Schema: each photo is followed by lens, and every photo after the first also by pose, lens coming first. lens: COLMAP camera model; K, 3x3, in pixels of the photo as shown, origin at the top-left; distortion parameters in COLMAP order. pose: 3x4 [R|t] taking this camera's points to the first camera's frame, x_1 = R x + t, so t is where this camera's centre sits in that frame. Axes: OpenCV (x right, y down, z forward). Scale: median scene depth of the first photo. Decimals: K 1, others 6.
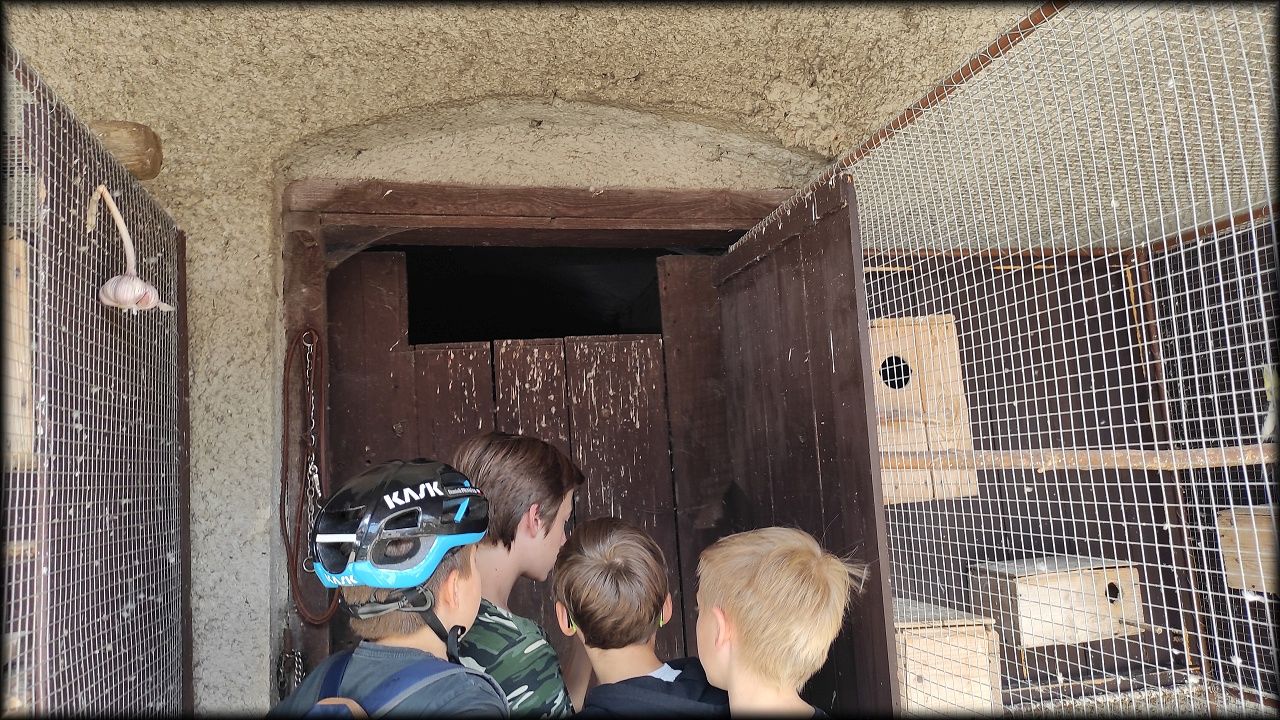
lens RADIAL K [[962.2, 0, 633.2], [0, 962.2, 359.9], [0, 0, 1]] dist [0.035906, -0.039175]
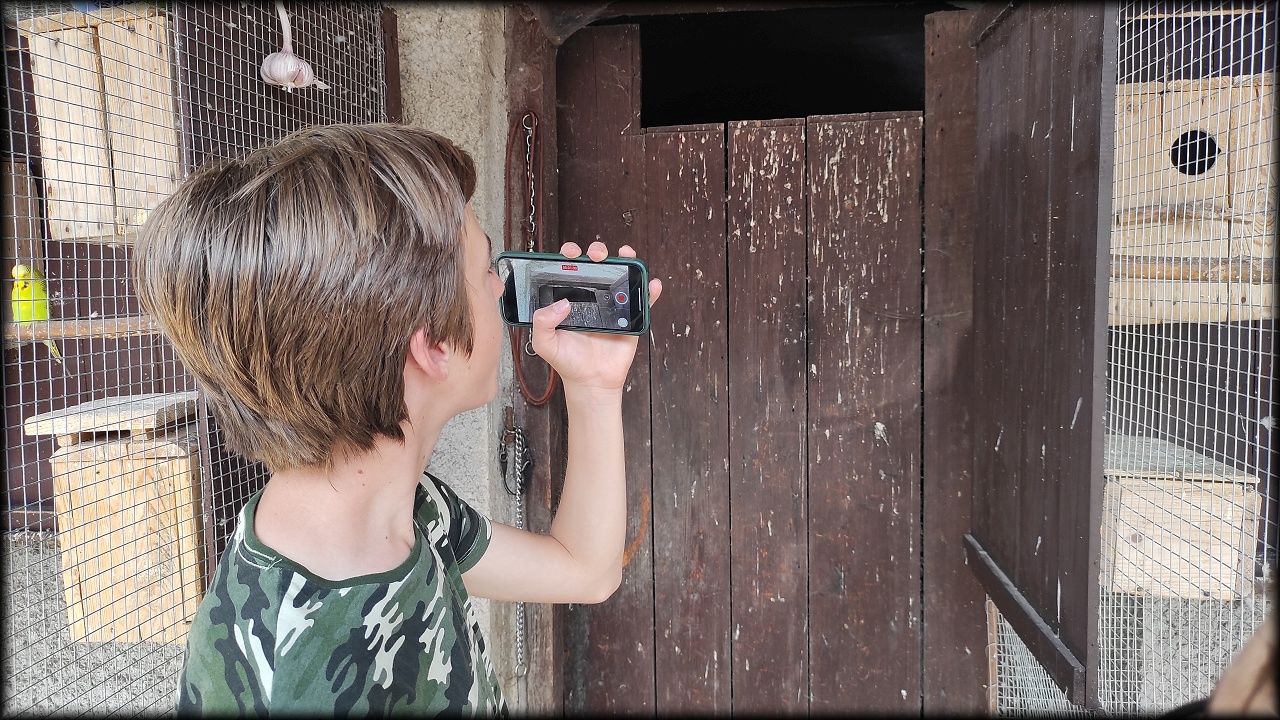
lens RADIAL K [[962.2, 0, 640.8], [0, 962.2, 369.2], [0, 0, 1]] dist [0.035906, -0.039175]
pose [[0.932432, 0.076003, -0.353262, 0.119276], [0.003278, 0.975811, 0.218593, 0.008769], [0.361330, -0.204981, 0.909628, 0.092040]]
